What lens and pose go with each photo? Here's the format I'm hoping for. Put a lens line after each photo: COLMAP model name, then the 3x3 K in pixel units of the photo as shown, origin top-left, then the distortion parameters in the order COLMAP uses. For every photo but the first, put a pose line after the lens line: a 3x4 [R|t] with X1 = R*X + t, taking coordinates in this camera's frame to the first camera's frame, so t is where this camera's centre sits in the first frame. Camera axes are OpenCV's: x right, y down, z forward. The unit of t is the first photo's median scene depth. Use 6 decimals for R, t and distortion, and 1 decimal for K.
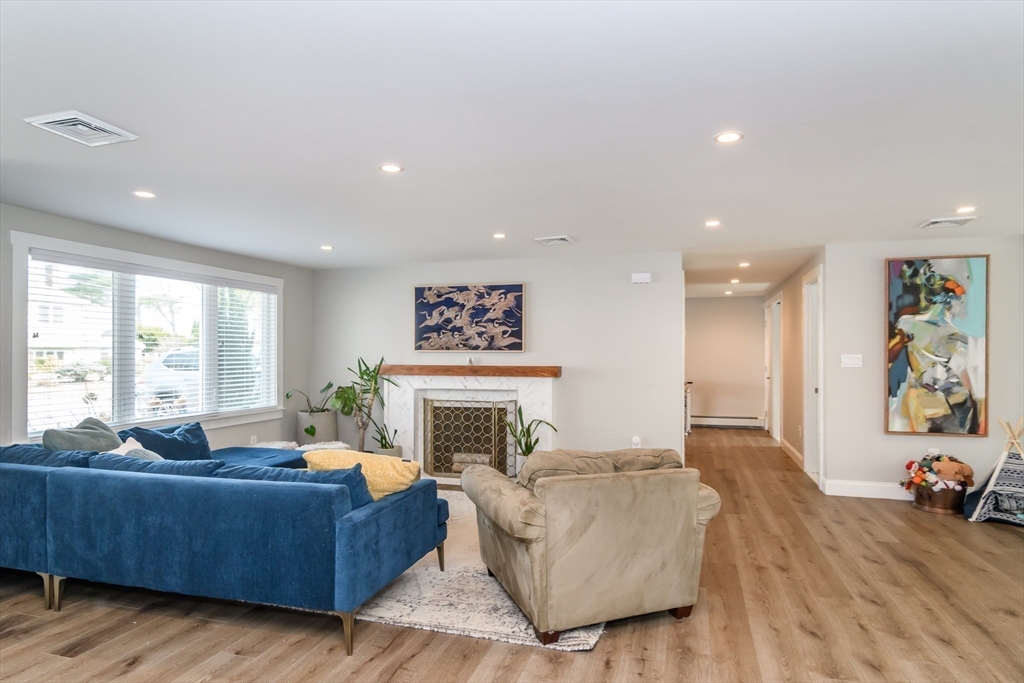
lens RADIAL K [[563.3, 0, 516.5], [0, 563.3, 354.5], [0, 0, 1]] dist [-0.002514, -0.001574]
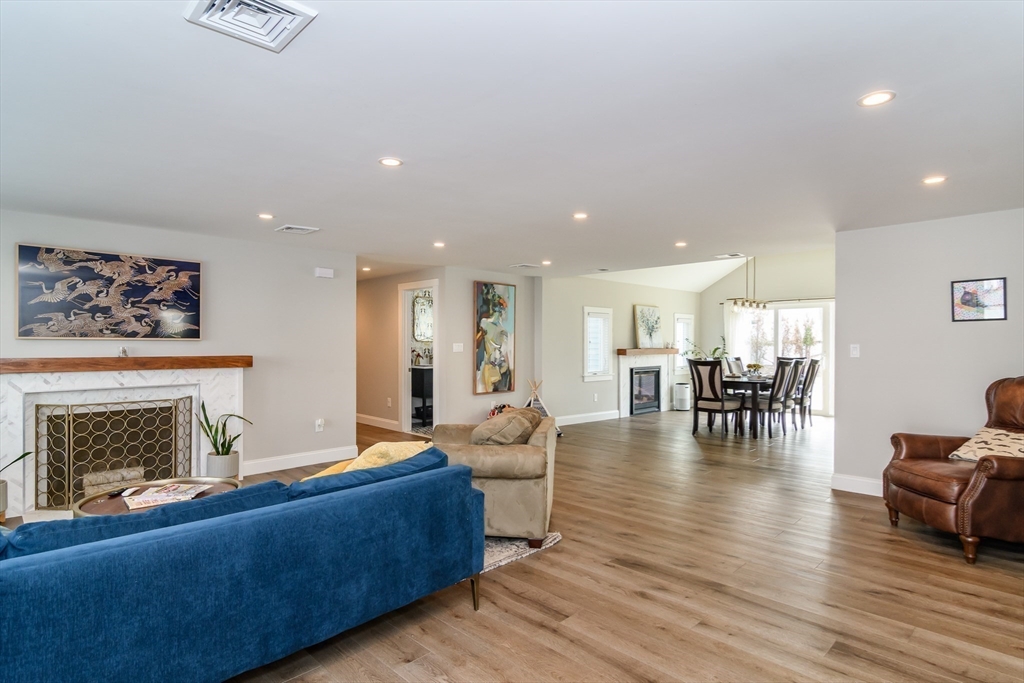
lens RADIAL K [[535.1, 0, 512.0], [0, 535.1, 341.5], [0, 0, 1]] dist [0.000741, 0.000007]
pose [[0.492793, 0.003989, 0.870138, -0.480227], [0.001095, 0.999986, -0.005205, 0.002422], [-0.870146, 0.003517, 0.492781, 0.166859]]
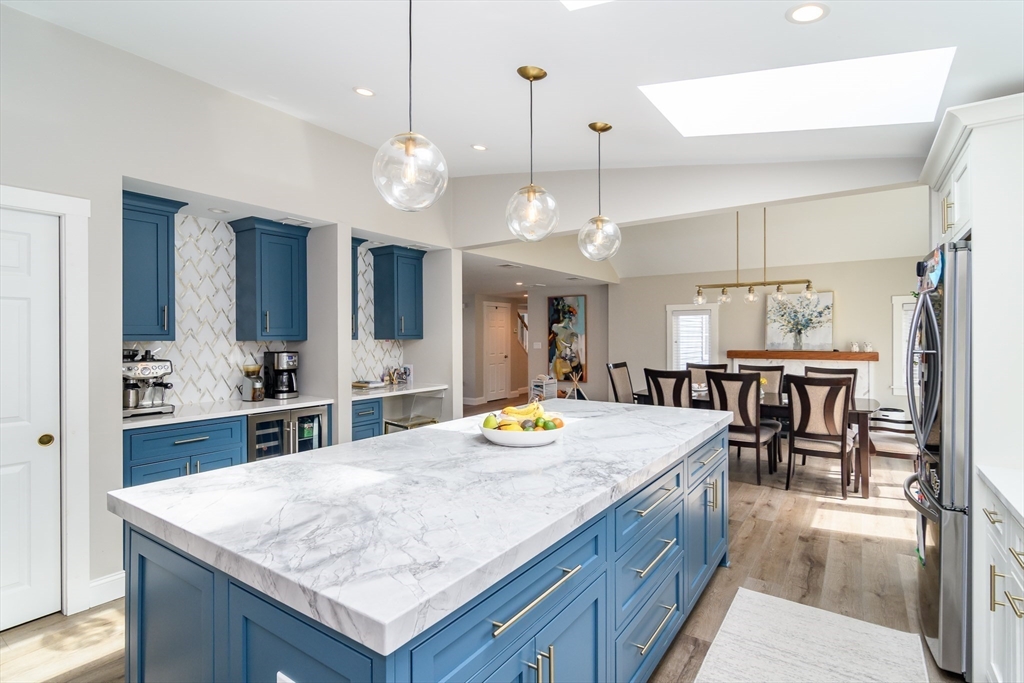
lens RADIAL K [[503.9, 0, 512.0], [0, 503.9, 341.5], [0, 0, 1]] dist [-0.000447, -0.000164]
pose [[0.948739, 0.000750, -0.316061, 0.959565], [0.001781, 0.999969, 0.007718, -0.016058], [0.316056, -0.007886, 0.948708, -0.702082]]
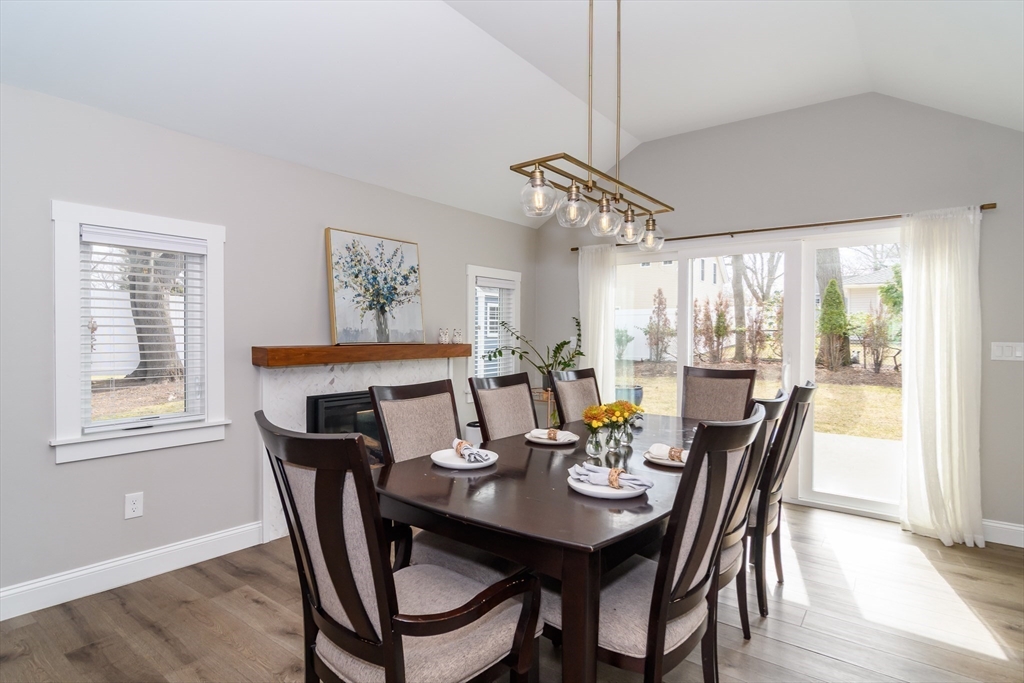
lens RADIAL K [[535.1, 0, 512.0], [0, 535.1, 341.5], [0, 0, 1]] dist [0.000741, 0.000007]
pose [[0.354782, -0.012833, 0.934861, 0.651072], [-0.003477, 0.999881, 0.015045, 0.001982], [-0.934942, -0.008588, 0.354695, 0.231494]]
